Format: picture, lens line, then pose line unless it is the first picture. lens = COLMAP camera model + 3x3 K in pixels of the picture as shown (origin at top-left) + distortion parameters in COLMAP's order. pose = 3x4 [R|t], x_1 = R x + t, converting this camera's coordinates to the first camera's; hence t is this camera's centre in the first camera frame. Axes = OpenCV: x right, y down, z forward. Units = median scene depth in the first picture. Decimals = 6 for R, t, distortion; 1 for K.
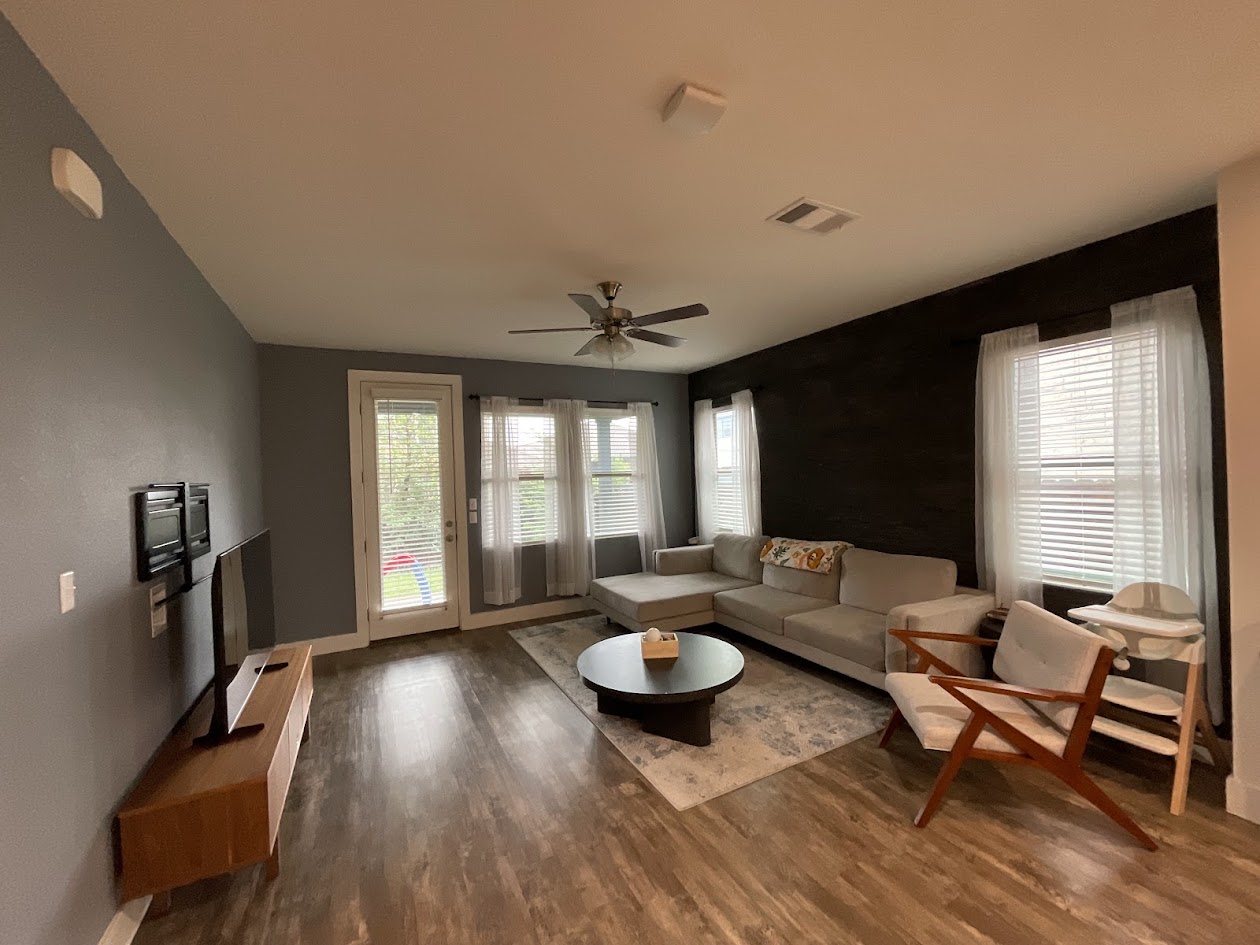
lens RADIAL K [[509.0, 0, 630.0], [0, 509.0, 472.5], [0, 0, 1]] dist [-0.001301, 0.000740]
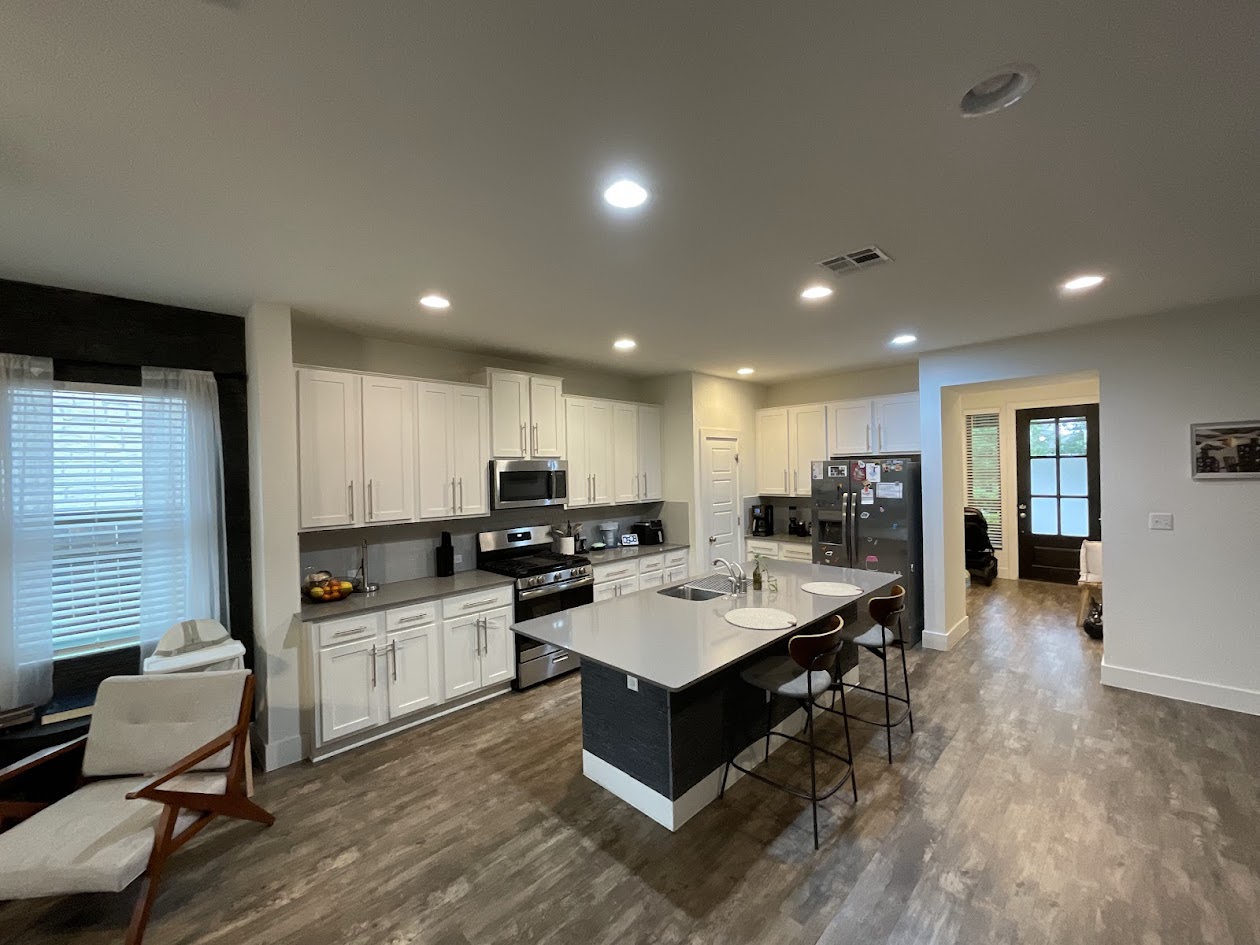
lens RADIAL K [[509.0, 0, 630.0], [0, 509.0, 472.5], [0, 0, 1]] dist [-0.001301, 0.000740]
pose [[-0.296592, 0.034109, 0.954395, -0.277183], [0.033957, 0.999107, -0.025154, -0.040311], [-0.954400, 0.024948, -0.297486, 0.292875]]
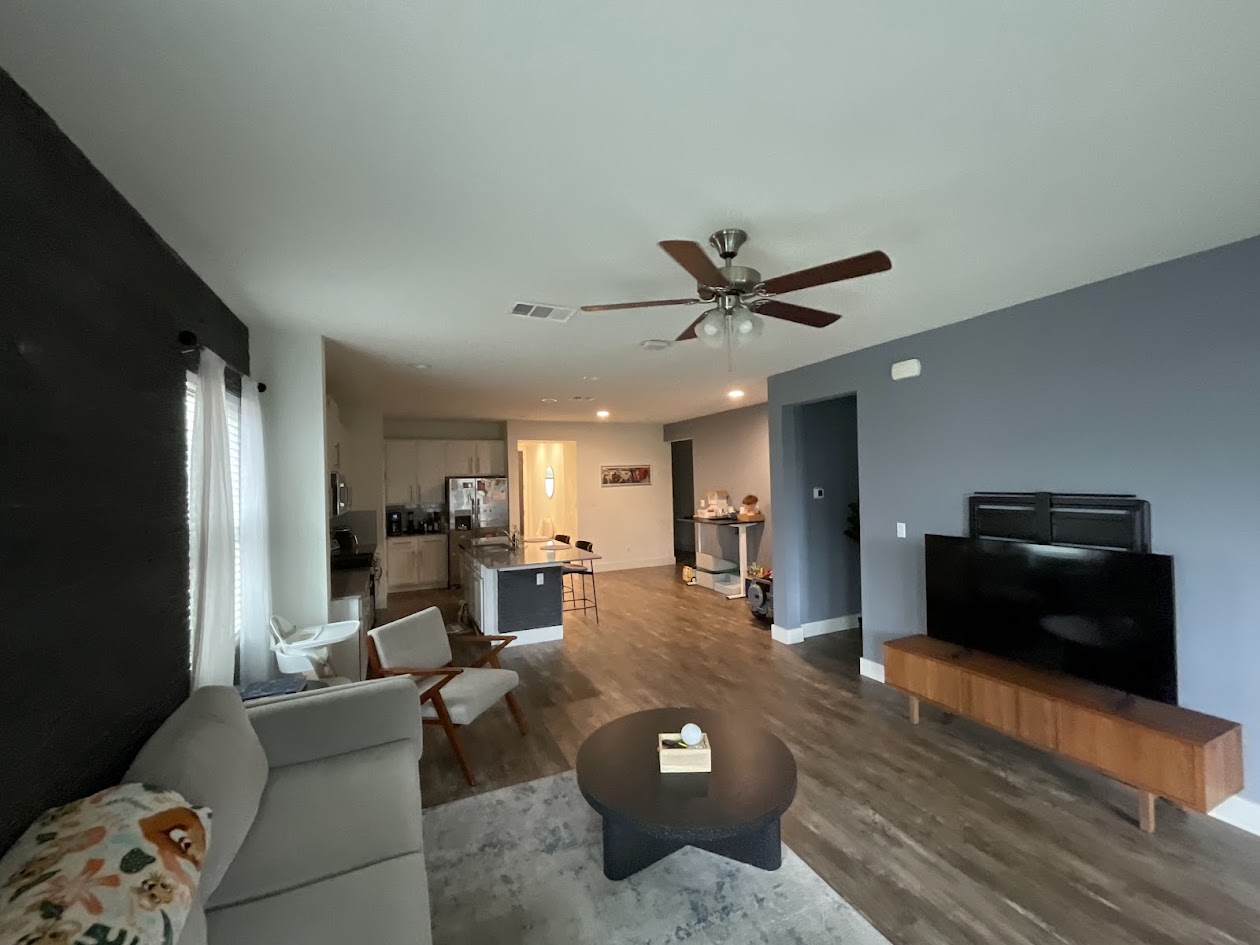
lens RADIAL K [[509.0, 0, 630.0], [0, 509.0, 472.5], [0, 0, 1]] dist [-0.001301, 0.000740]
pose [[-0.996985, 0.055639, 0.054083, 0.069213], [0.055128, 0.998420, -0.010903, -0.052327], [-0.054604, -0.007888, -0.998477, 1.640221]]
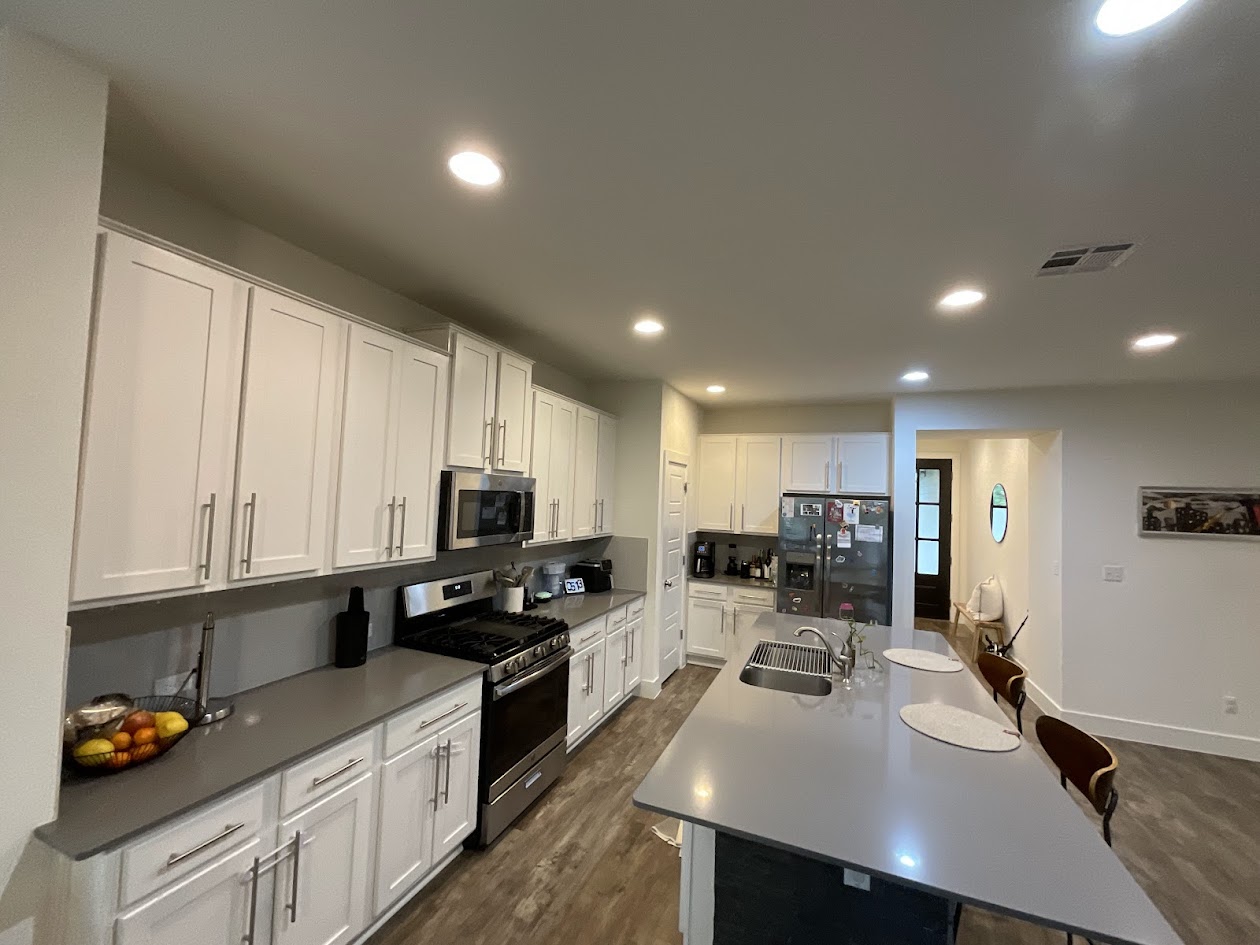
lens RADIAL K [[509.0, 0, 630.0], [0, 509.0, 472.5], [0, 0, 1]] dist [-0.001301, 0.000740]
pose [[-0.640158, 0.040848, 0.767156, 0.225999], [-0.015759, 0.997677, -0.066272, -0.062883], [-0.768081, -0.054514, -0.638028, 0.521858]]
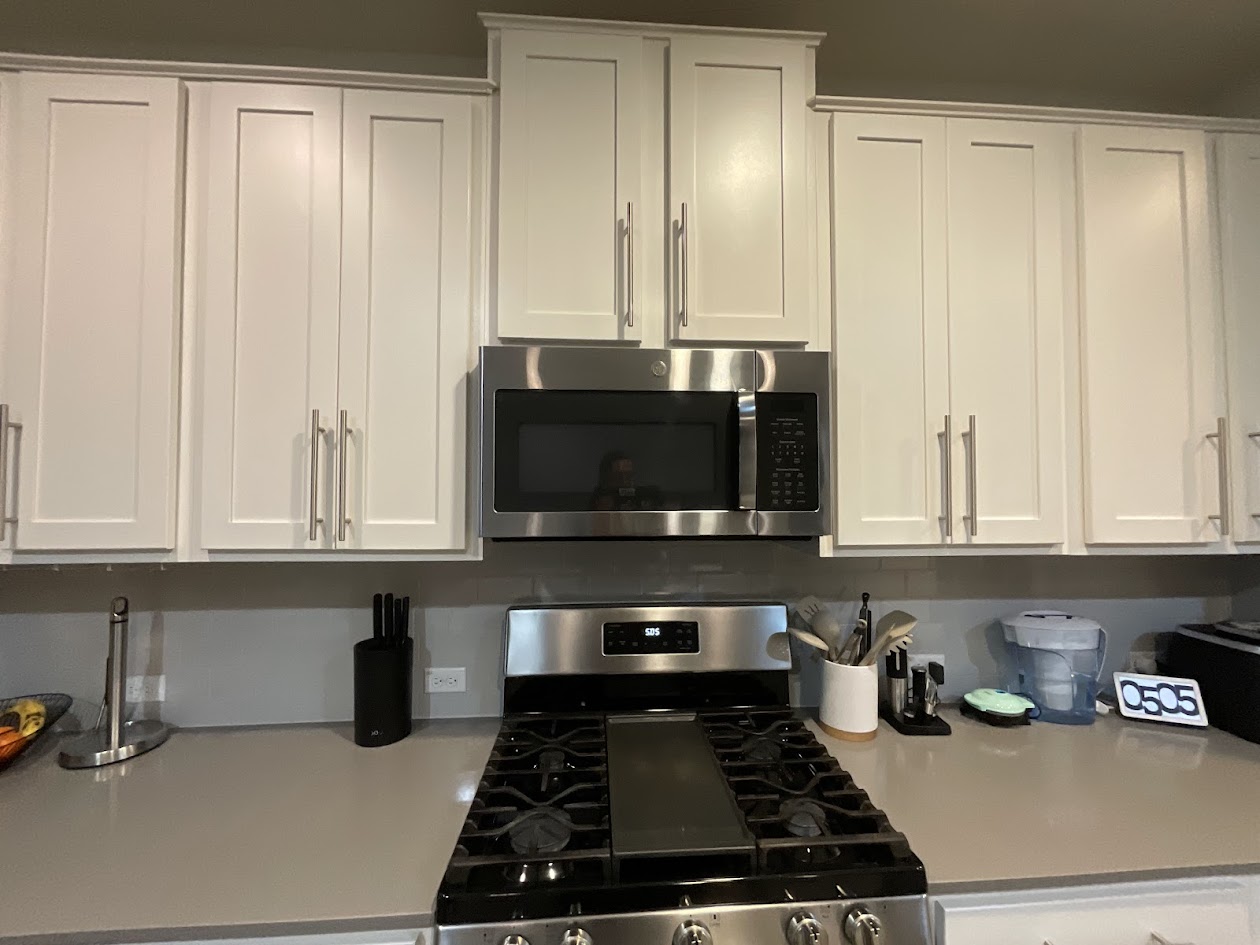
lens RADIAL K [[509.9, 0, 630.0], [0, 509.9, 472.5], [0, 0, 1]] dist [0.001953, 0.000416]
pose [[0.405761, 0.059252, 0.912057, 0.733500], [-0.009446, 0.998115, -0.060641, -0.015764], [-0.913930, 0.015991, 0.405556, 0.030054]]
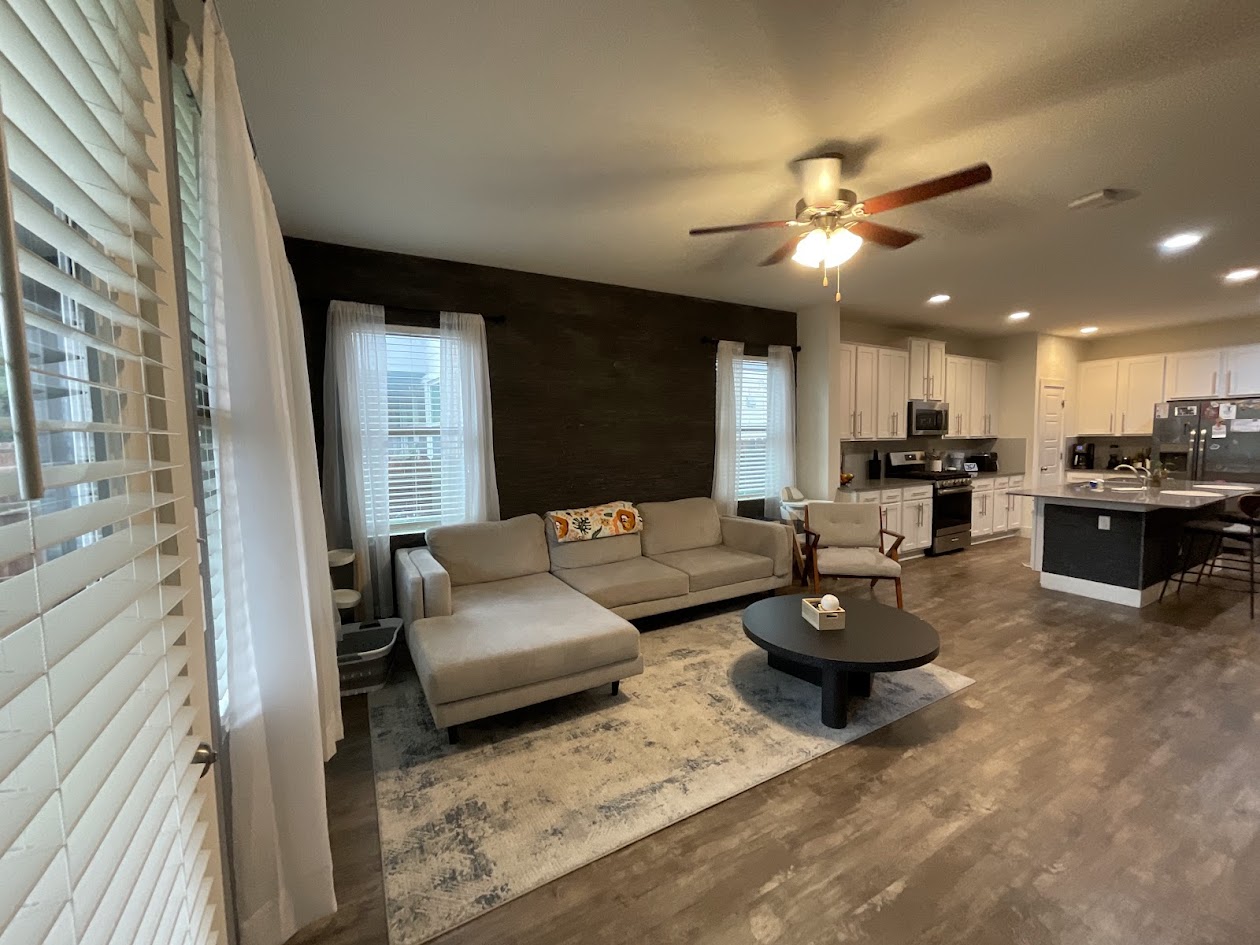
lens RADIAL K [[509.0, 0, 630.0], [0, 509.0, 472.5], [0, 0, 1]] dist [-0.001301, 0.000740]
pose [[-0.033082, -0.036318, 0.998793, -0.766004], [0.018829, 0.999140, 0.036954, 0.052131], [-0.999275, 0.020029, -0.032370, 1.286025]]
